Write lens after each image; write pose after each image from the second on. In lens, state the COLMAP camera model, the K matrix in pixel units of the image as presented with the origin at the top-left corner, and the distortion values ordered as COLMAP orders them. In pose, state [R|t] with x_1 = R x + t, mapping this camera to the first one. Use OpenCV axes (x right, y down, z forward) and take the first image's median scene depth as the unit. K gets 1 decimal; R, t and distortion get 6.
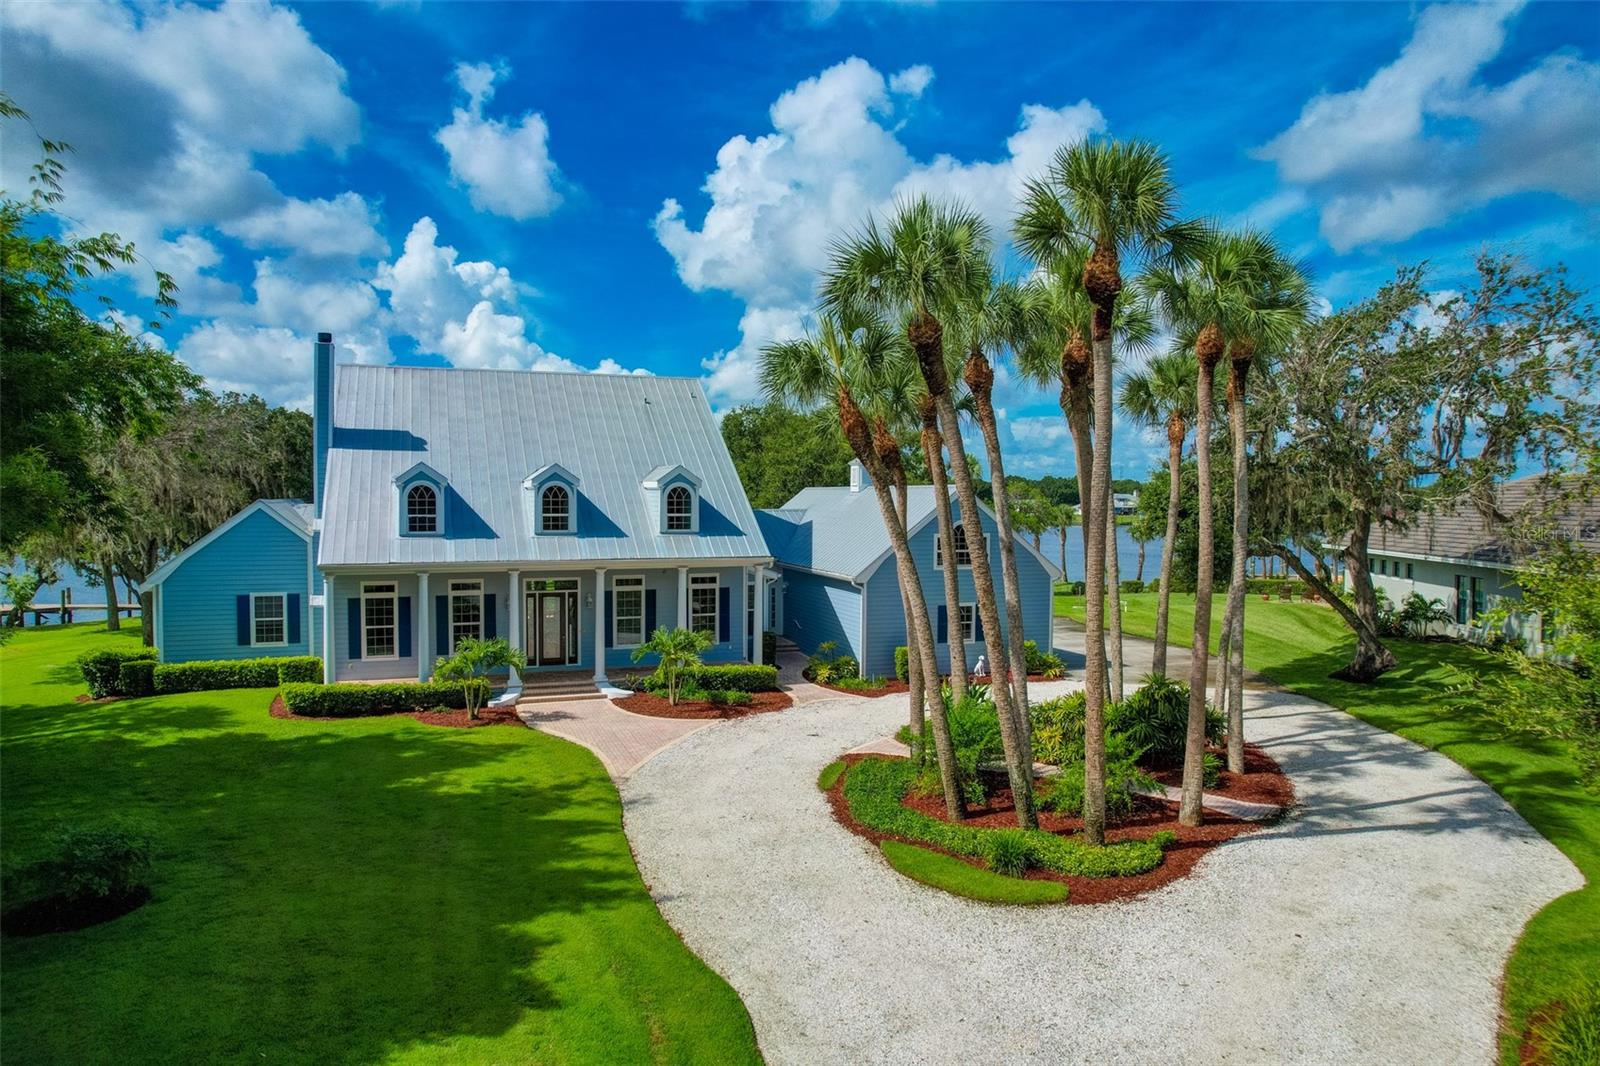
lens RADIAL K [[1017.1, 0, 796.7], [0, 1017.1, 524.9], [0, 0, 1]] dist [-0.073171, 0.068651]
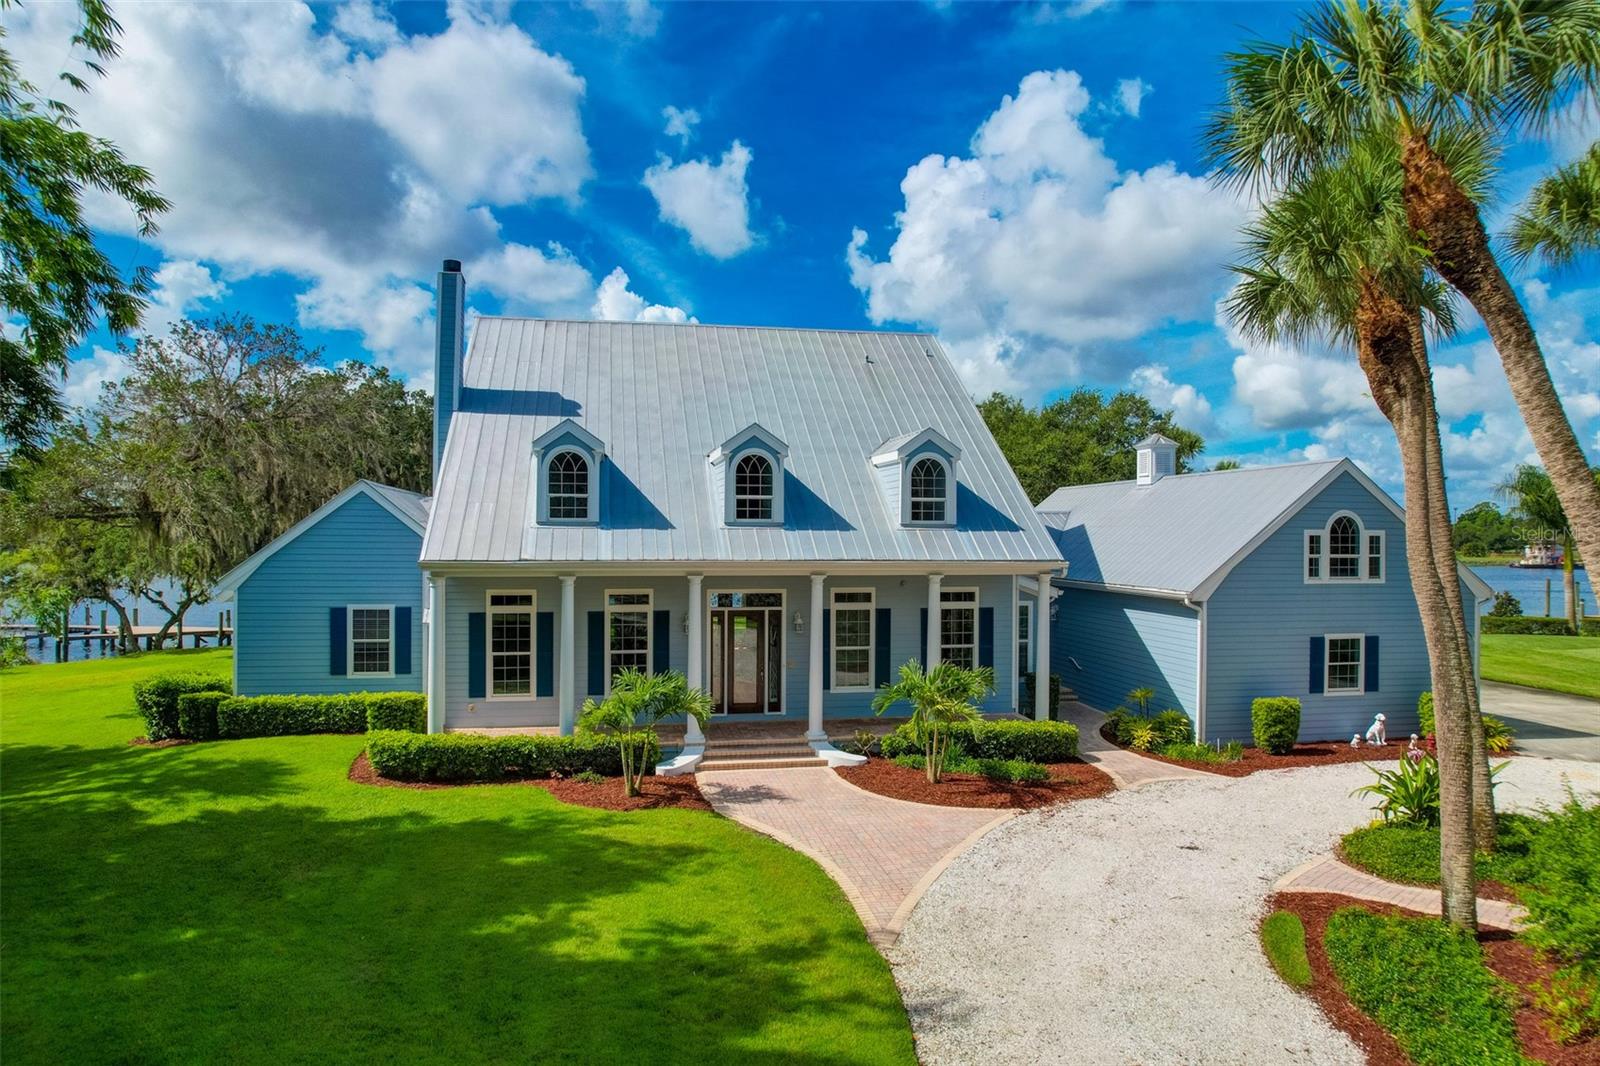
lens RADIAL K [[1017.1, 0, 796.7], [0, 1017.1, 524.9], [0, 0, 1]] dist [-0.073171, 0.068651]
pose [[0.985745, -0.001829, -0.168239, -0.098968], [-0.005202, 0.999132, -0.041342, 0.041018], [0.168168, 0.041627, 0.984879, 0.343140]]
